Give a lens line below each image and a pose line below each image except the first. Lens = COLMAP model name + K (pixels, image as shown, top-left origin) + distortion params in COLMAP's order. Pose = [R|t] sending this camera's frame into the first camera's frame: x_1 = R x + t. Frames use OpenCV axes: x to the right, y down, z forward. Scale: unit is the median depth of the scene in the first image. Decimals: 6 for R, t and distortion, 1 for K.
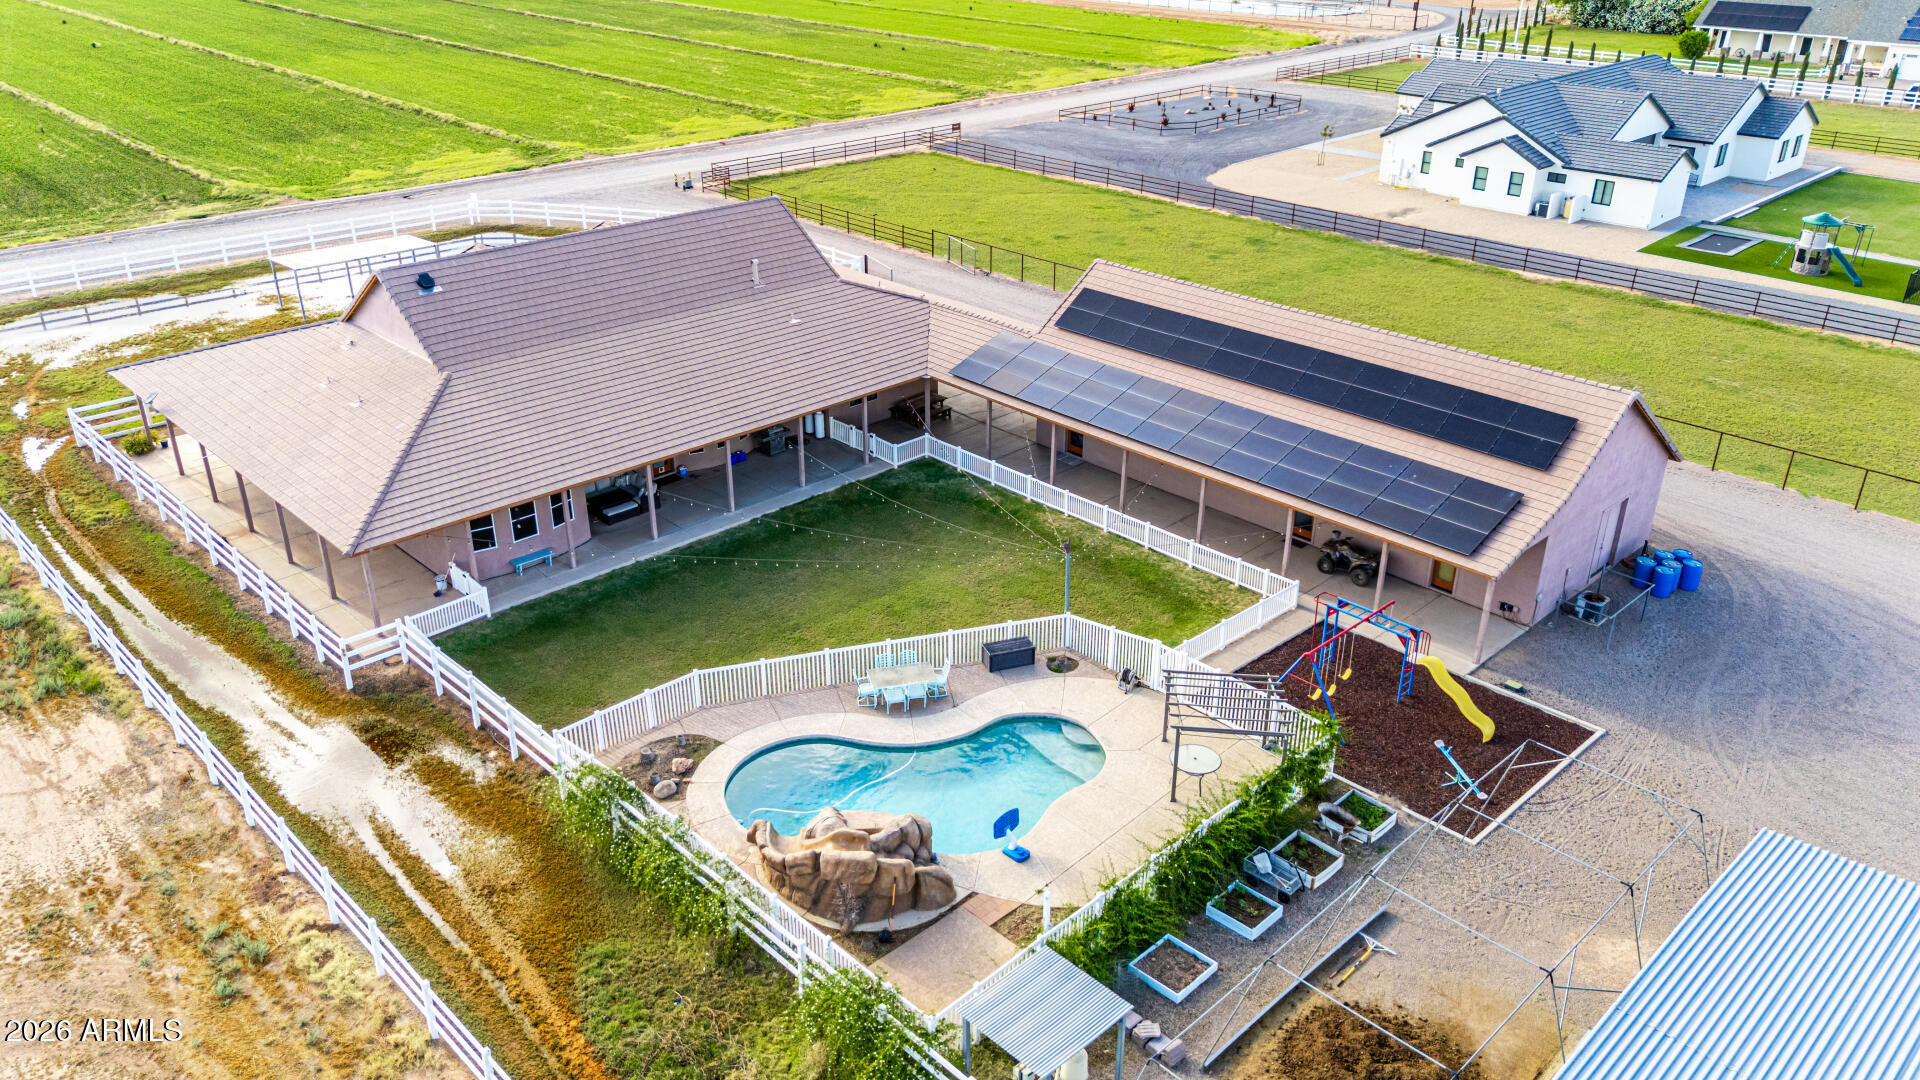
lens RADIAL K [[1410.0, 0, 960.0], [0, 1410.0, 540.0], [0, 0, 1]] dist [0.065953, -0.052909]
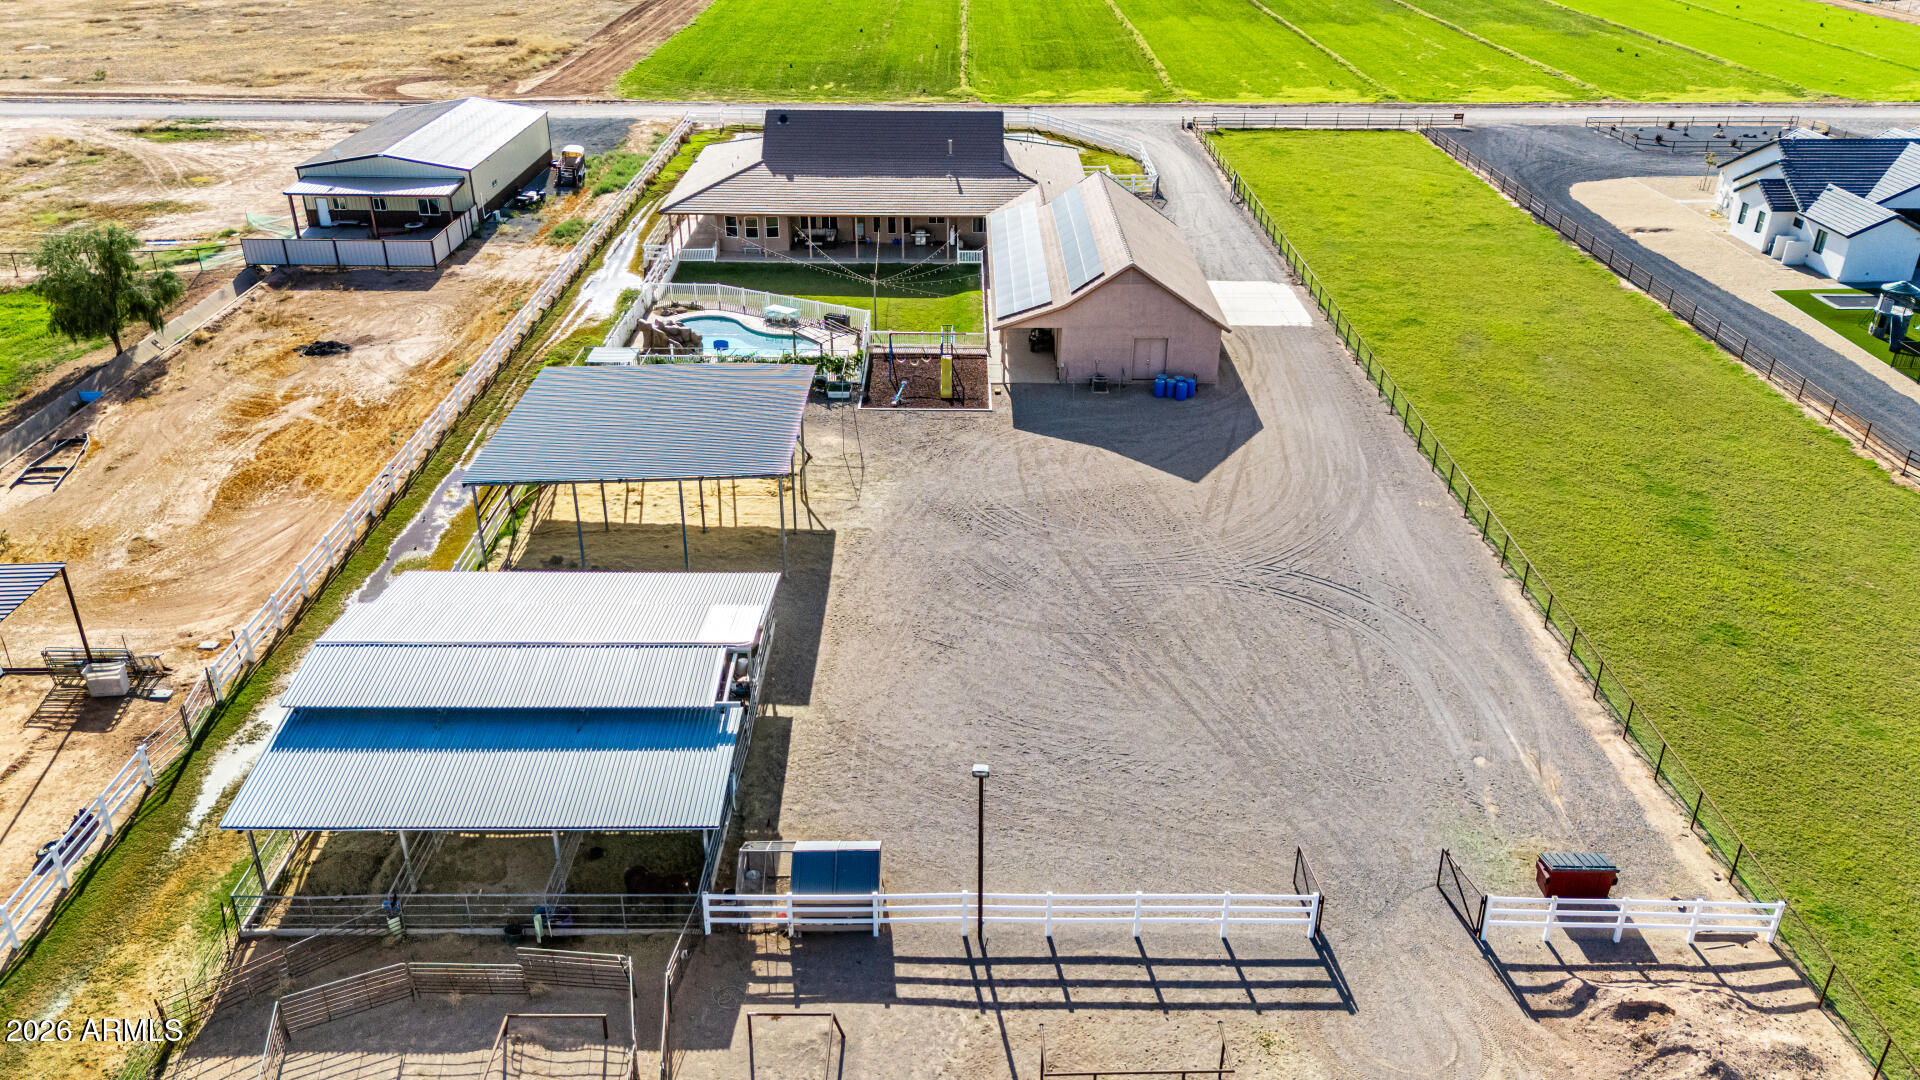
lens RADIAL K [[1410.0, 0, 960.0], [0, 1410.0, 540.0], [0, 0, 1]] dist [0.065953, -0.052909]
pose [[0.715510, 0.320518, -0.620737, 1.324352], [-0.309435, 0.942029, 0.129739, 0.051518], [0.626335, 0.099248, 0.773210, -0.394067]]
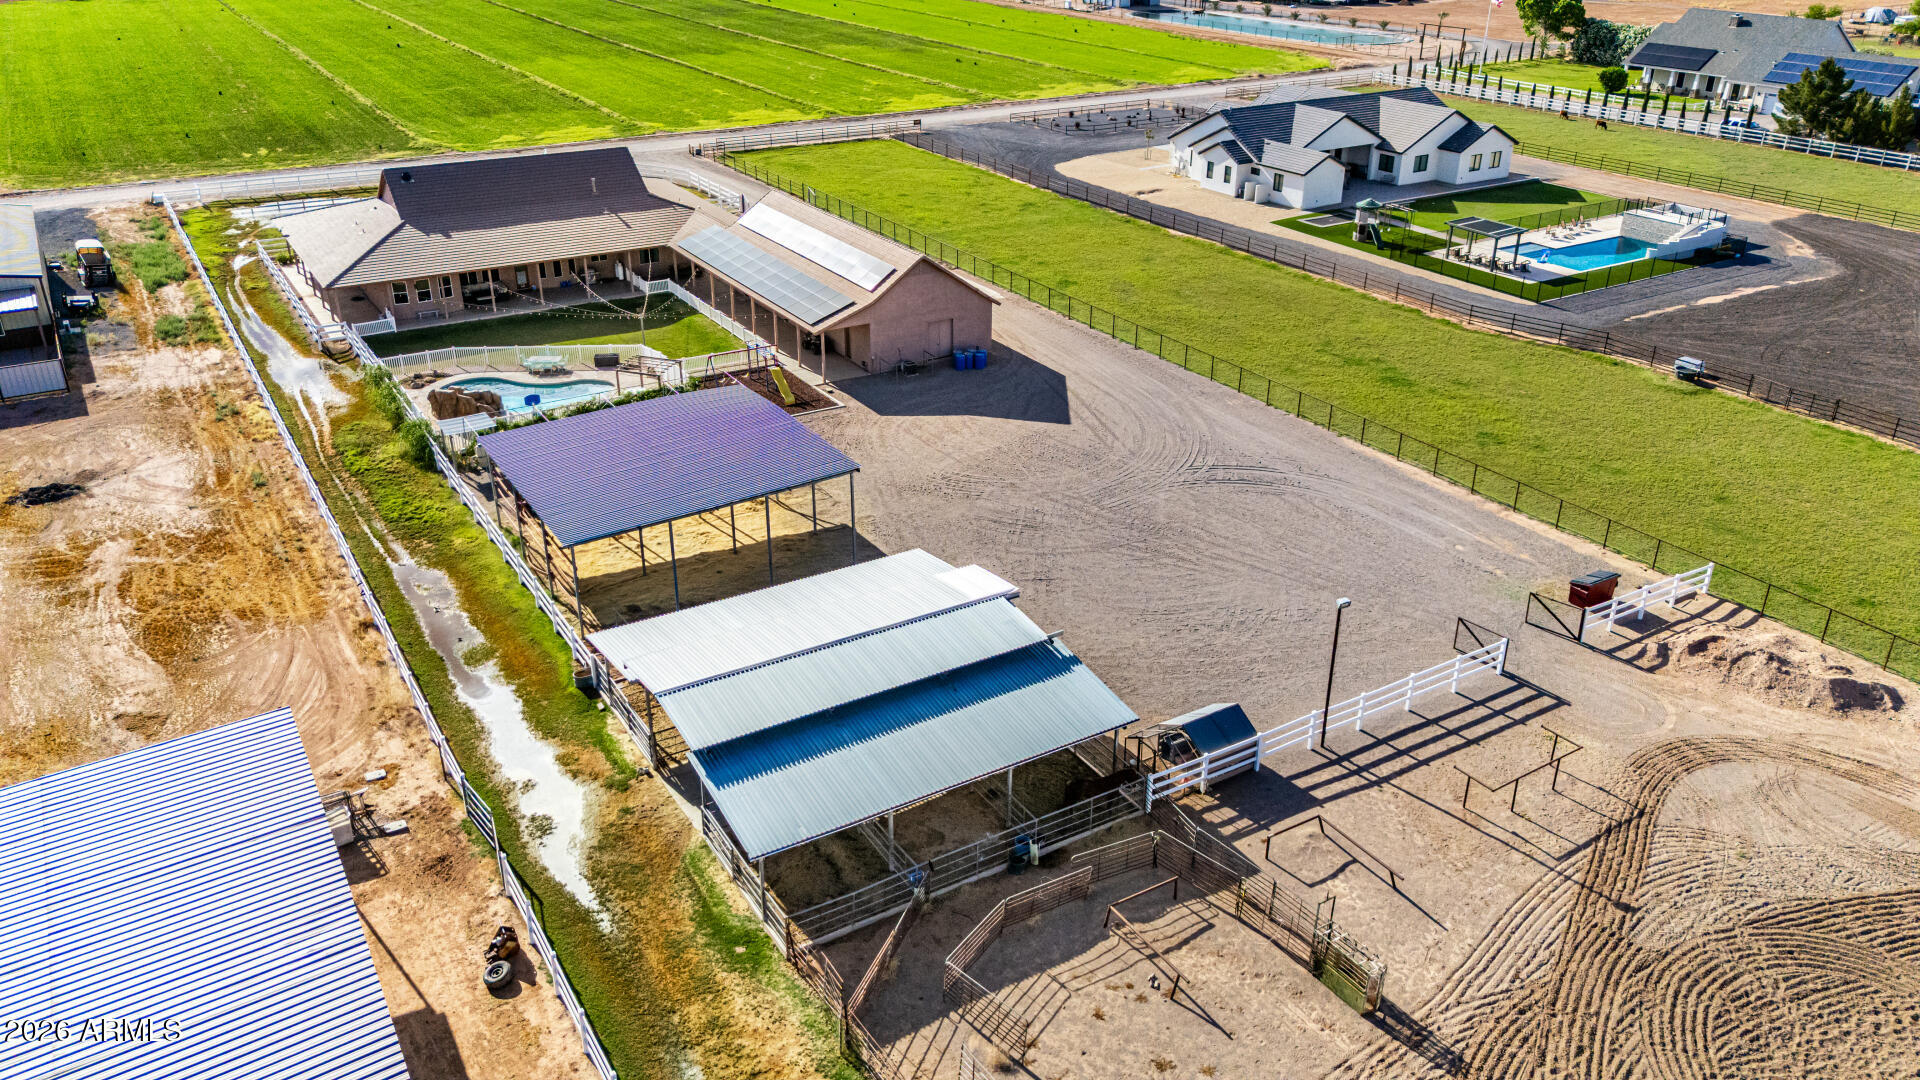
lens RADIAL K [[1410.0, 0, 960.0], [0, 1410.0, 540.0], [0, 0, 1]] dist [0.065953, -0.052909]
pose [[0.974690, 0.095234, -0.202262, 0.837201], [-0.096273, 0.995344, 0.004718, 0.241791], [0.201770, 0.014874, 0.979320, -0.790326]]
